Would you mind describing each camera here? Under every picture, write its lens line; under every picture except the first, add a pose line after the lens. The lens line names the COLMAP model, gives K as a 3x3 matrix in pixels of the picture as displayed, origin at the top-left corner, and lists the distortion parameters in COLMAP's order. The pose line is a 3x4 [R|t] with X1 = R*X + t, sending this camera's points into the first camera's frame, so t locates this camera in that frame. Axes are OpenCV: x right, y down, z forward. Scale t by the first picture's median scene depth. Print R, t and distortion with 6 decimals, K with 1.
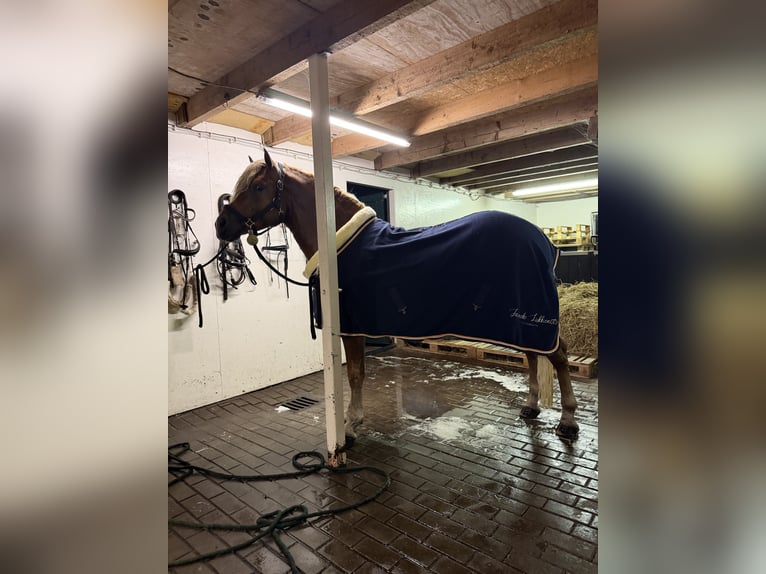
lens RADIAL K [[415.1, 0, 380.7], [0, 415.1, 289.5], [0, 0, 1]] dist [-0.003349, -0.006776]
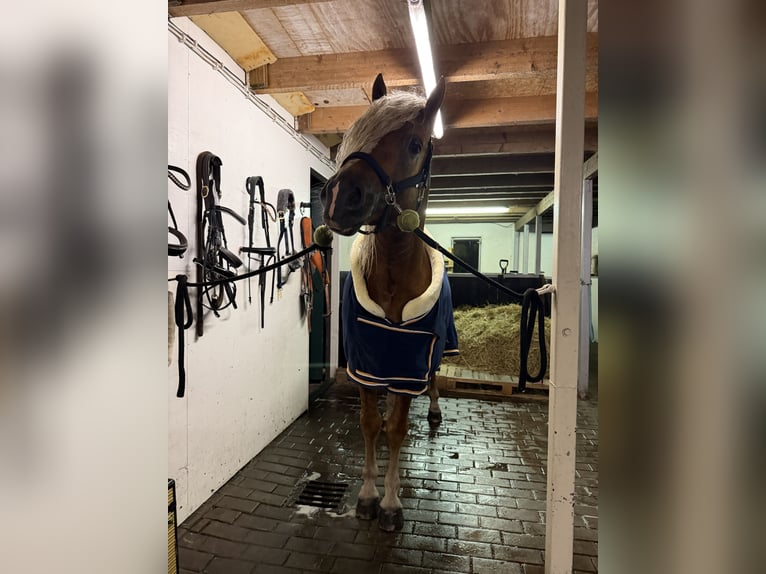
lens RADIAL K [[415.1, 0, 377.7], [0, 415.1, 287.0], [0, 0, 1]] dist [-0.003349, -0.006776]
pose [[0.862474, 0.031329, 0.505130, -0.452483], [-0.014864, 0.999220, -0.036595, -0.025666], [-0.505883, 0.024054, 0.862267, 0.385309]]
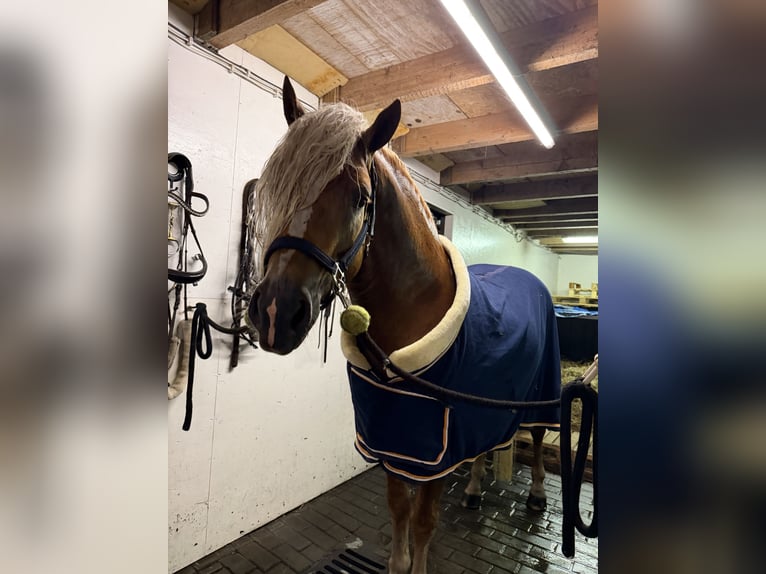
lens RADIAL K [[415.1, 0, 376.0], [0, 415.1, 290.7], [0, 0, 1]] dist [-0.003349, -0.006776]
pose [[0.987646, 0.104171, 0.117060, -0.263104], [-0.095020, 0.992156, -0.081226, -0.048507], [-0.124603, 0.069100, 0.989798, 0.426196]]
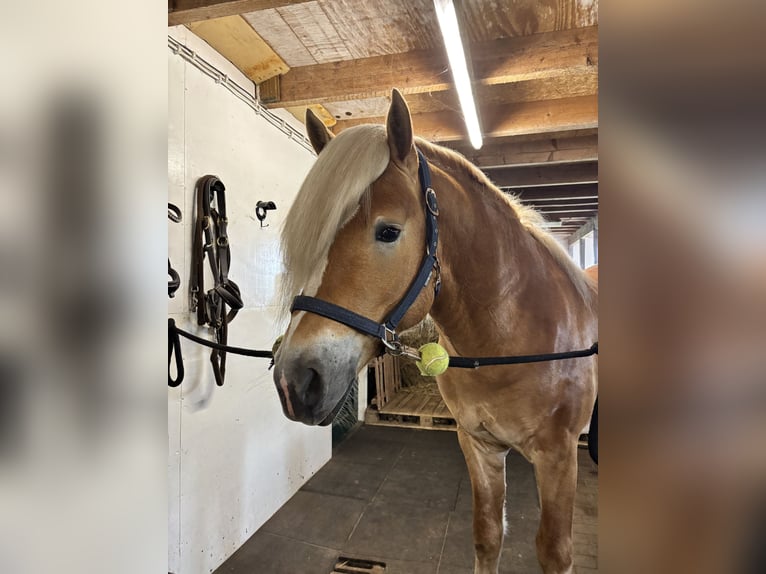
lens RADIAL K [[435.5, 0, 384.3], [0, 435.5, 281.3], [0, 0, 1]] dist [0.007736, -0.009059]
pose [[0.898965, 0.043115, 0.435894, -0.403610], [-0.006802, 0.996398, -0.084526, -0.060005], [-0.437969, 0.073021, 0.896020, 0.438251]]
